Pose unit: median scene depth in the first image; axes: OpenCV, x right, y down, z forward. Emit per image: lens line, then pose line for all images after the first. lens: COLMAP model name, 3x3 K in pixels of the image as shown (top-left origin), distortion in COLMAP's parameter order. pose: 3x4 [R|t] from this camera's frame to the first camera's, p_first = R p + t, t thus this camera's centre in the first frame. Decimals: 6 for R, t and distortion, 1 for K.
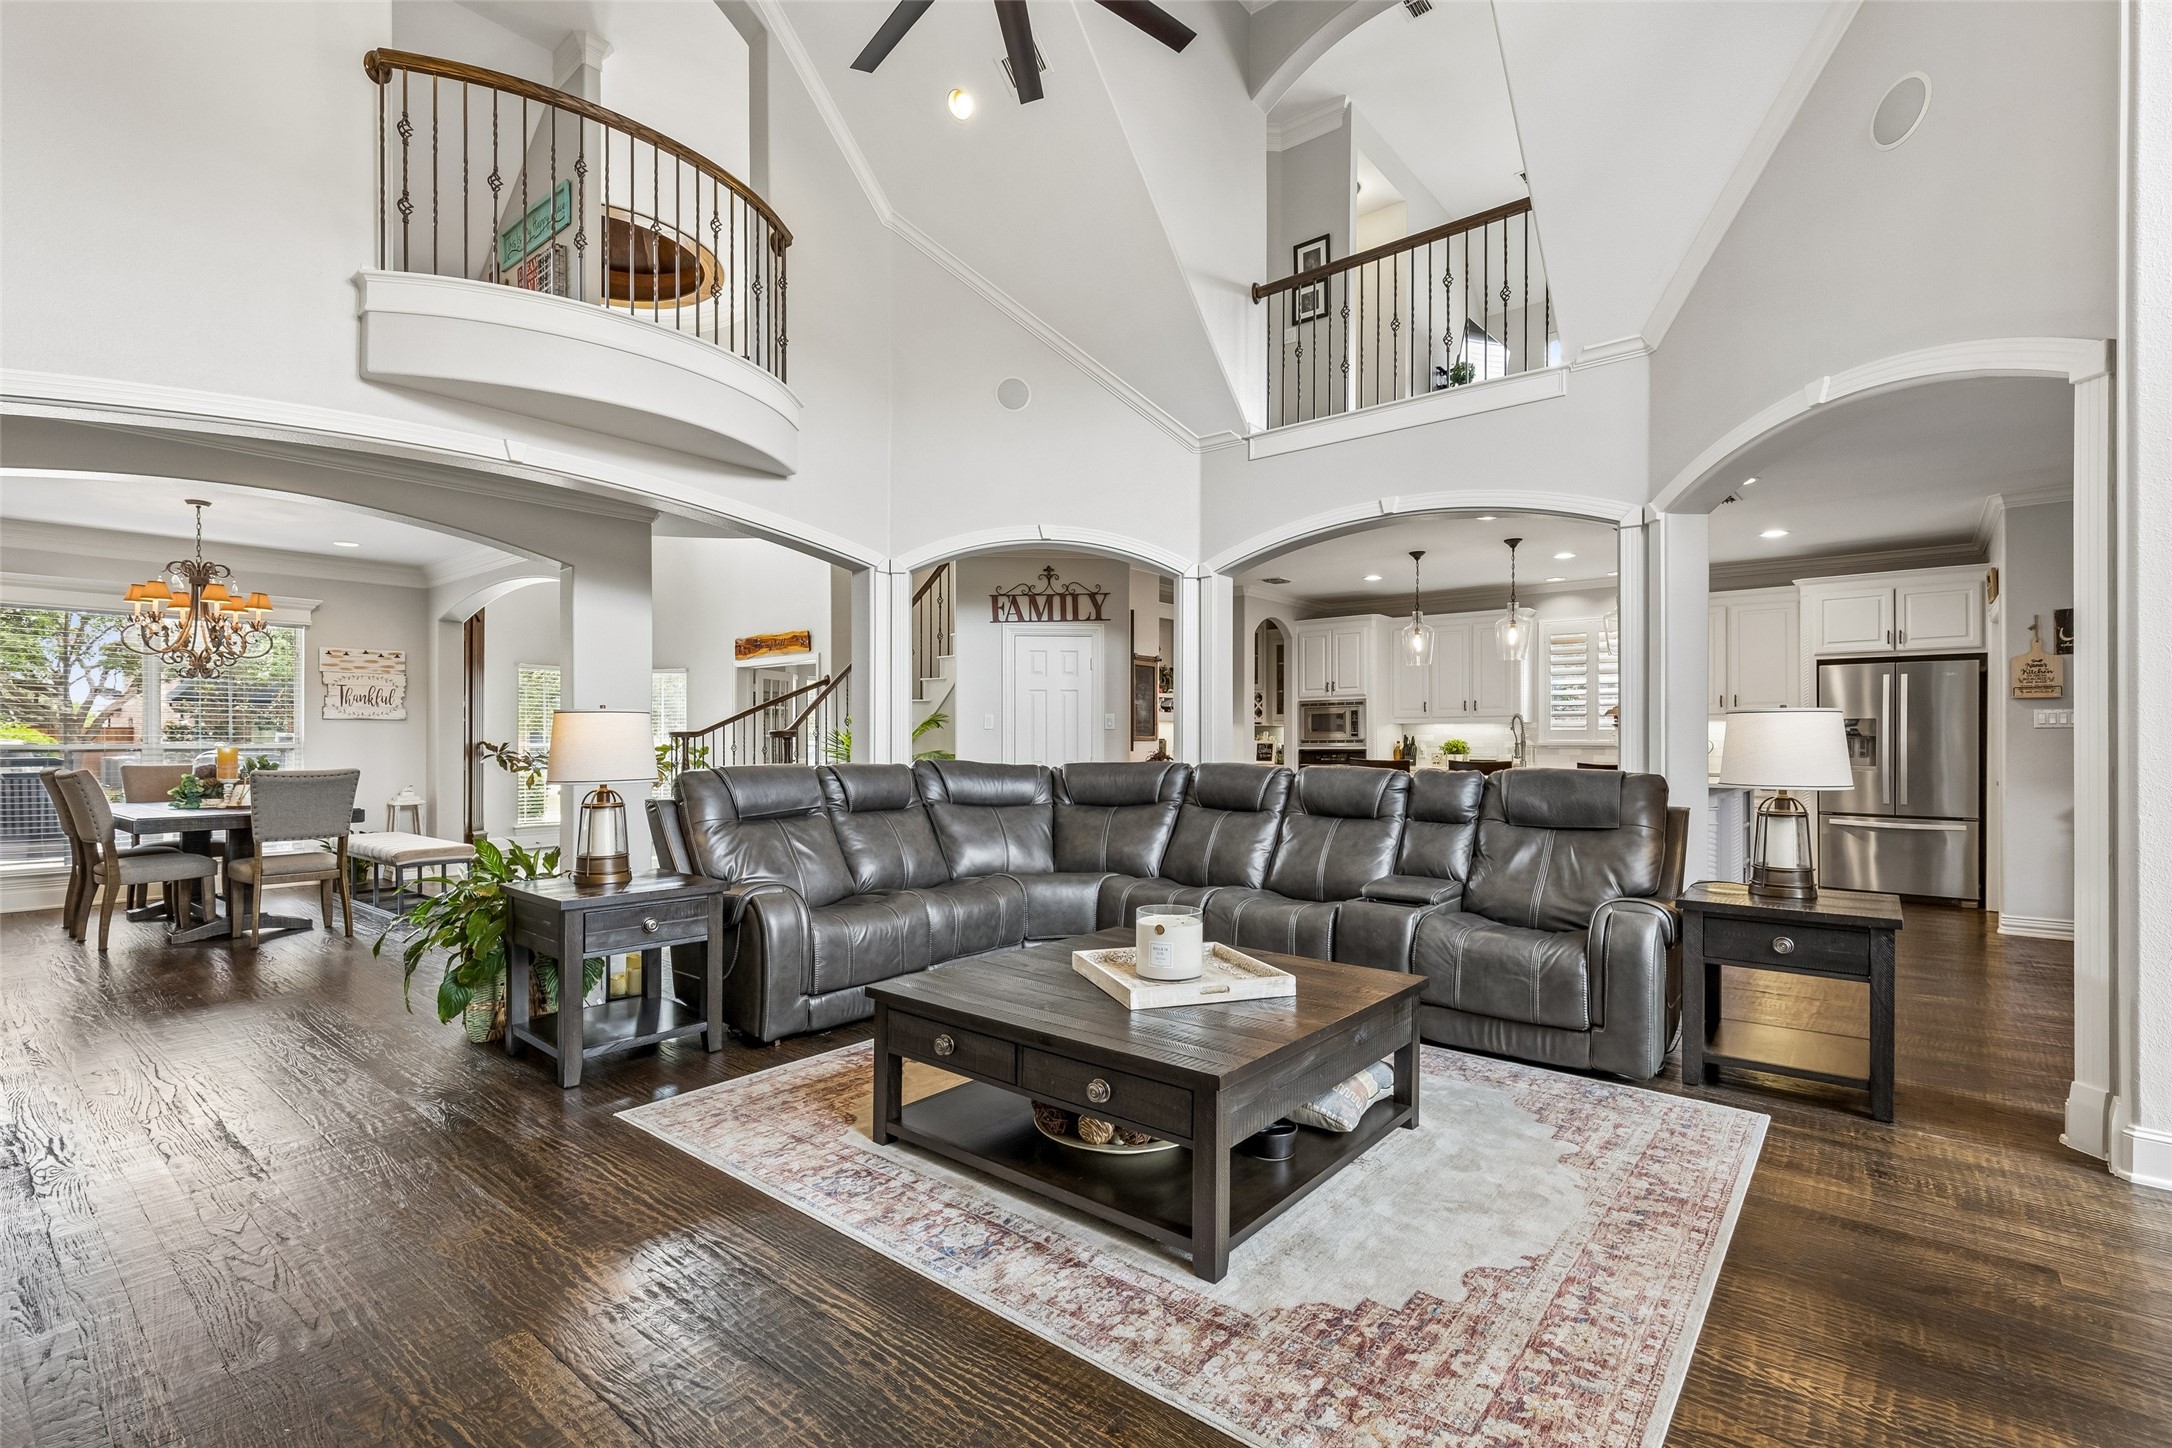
lens RADIAL K [[990.5, 0, 1068.1], [0, 990.5, 744.0], [0, 0, 1]] dist [0.008218, -0.000984]
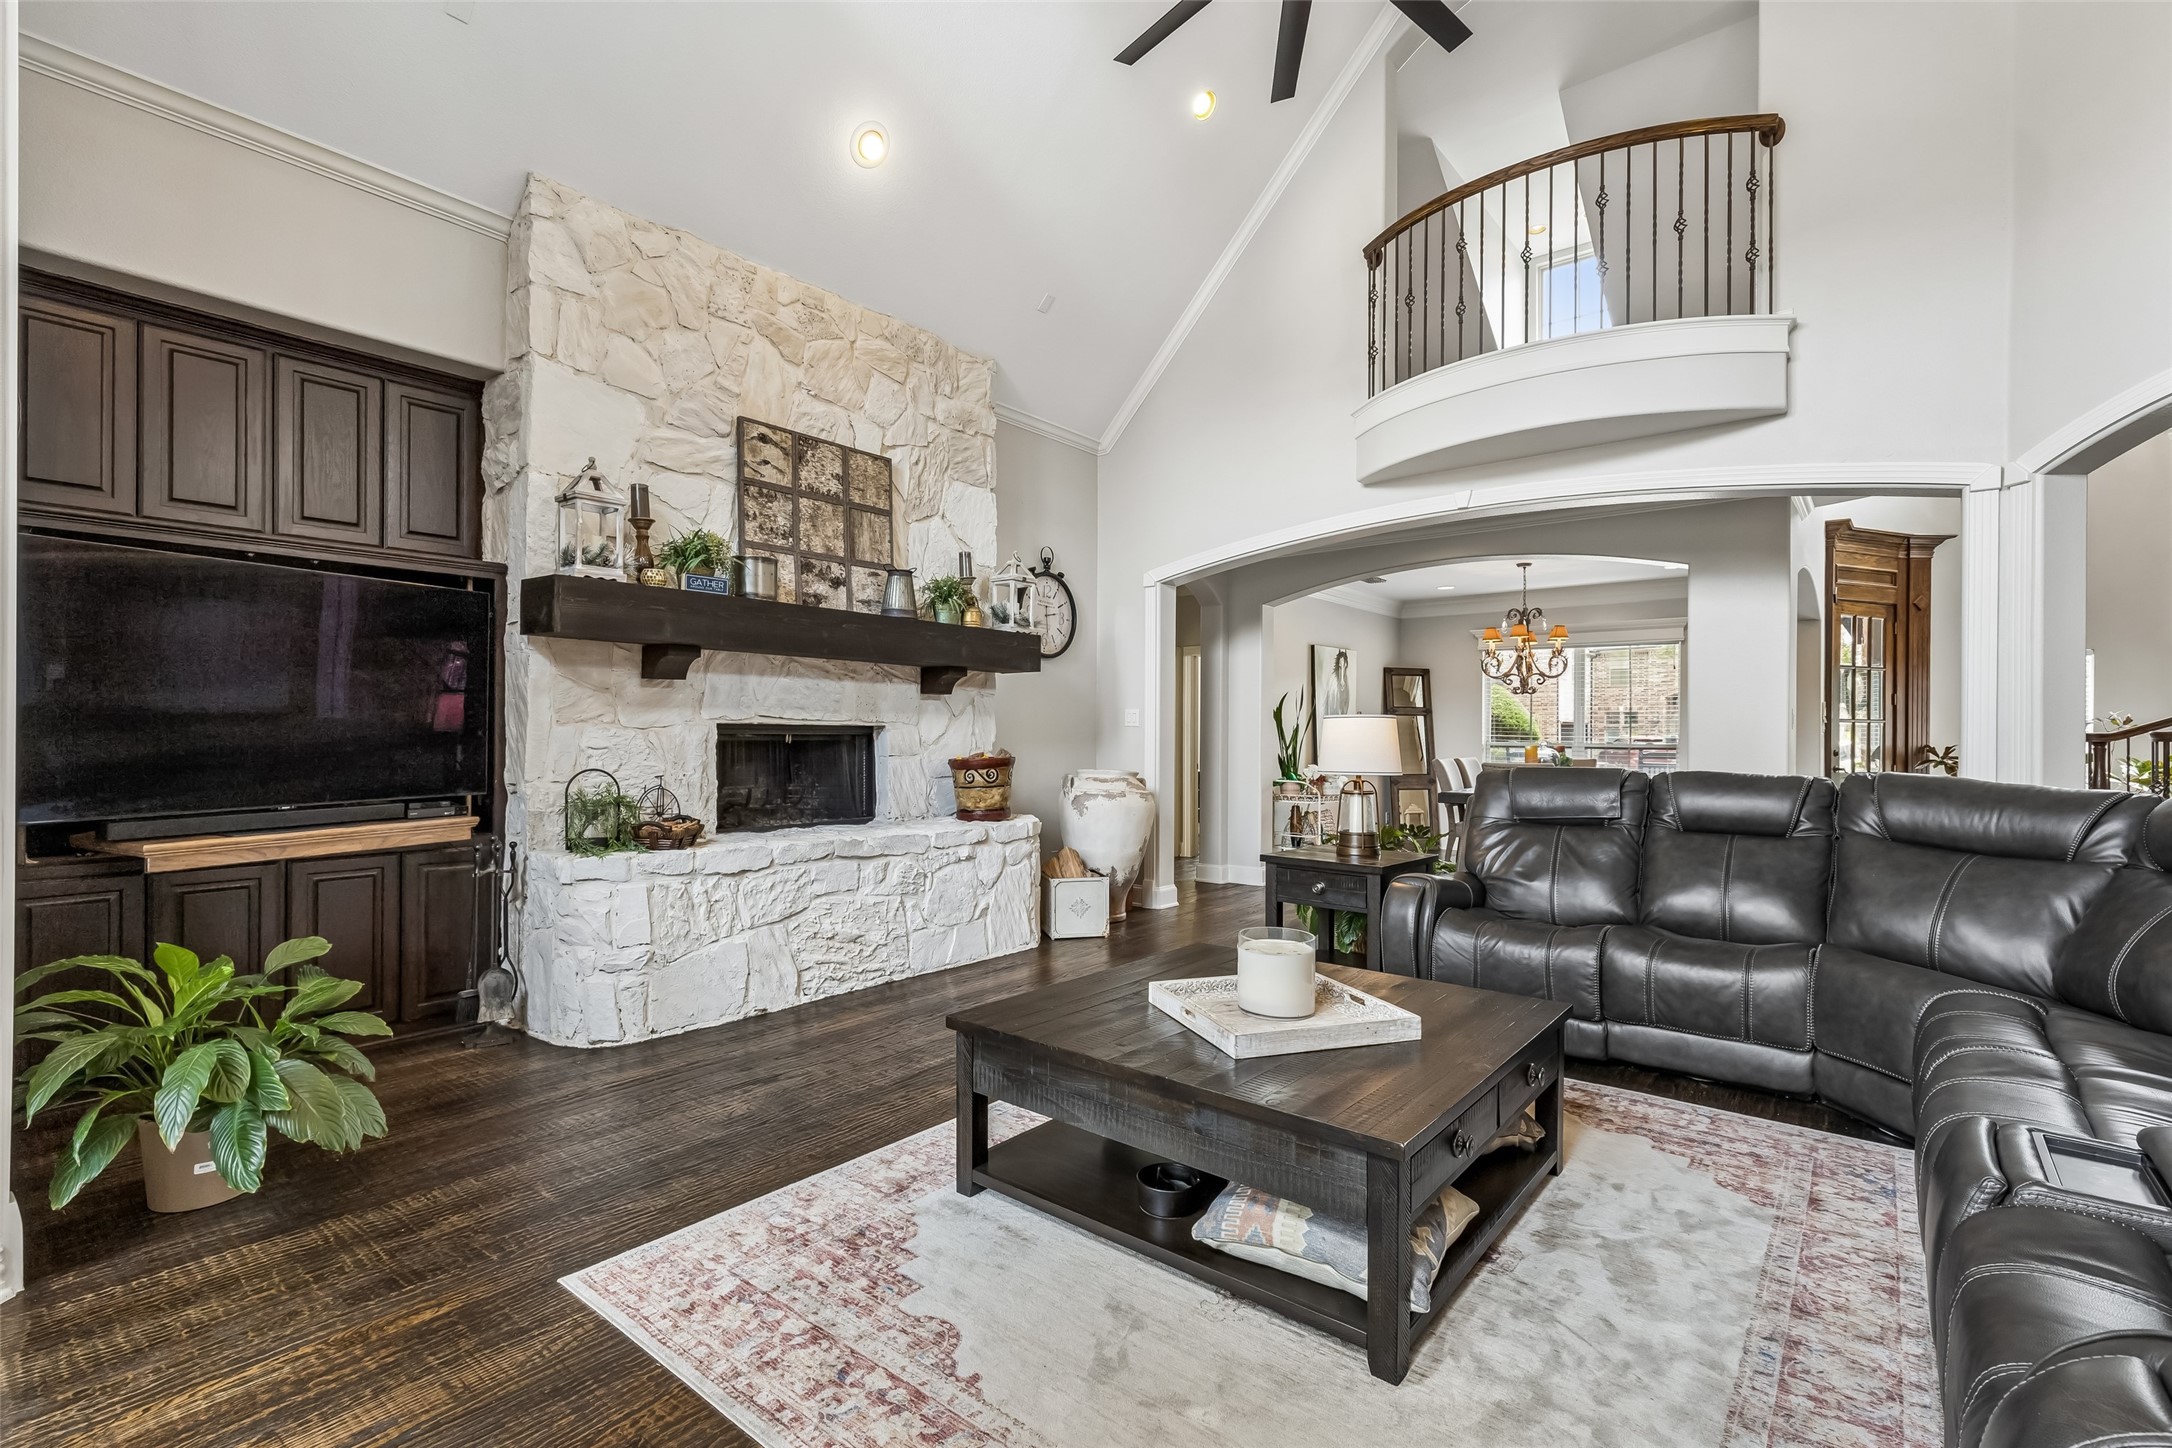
lens RADIAL K [[990.5, 0, 1077.3], [0, 990.5, 728.0], [0, 0, 1]] dist [0.008218, -0.000984]
pose [[0.009611, -0.005897, -0.999936, 0.545088], [-0.014577, 0.999876, -0.006037, -0.001864], [0.999848, 0.014634, 0.009523, 0.458469]]
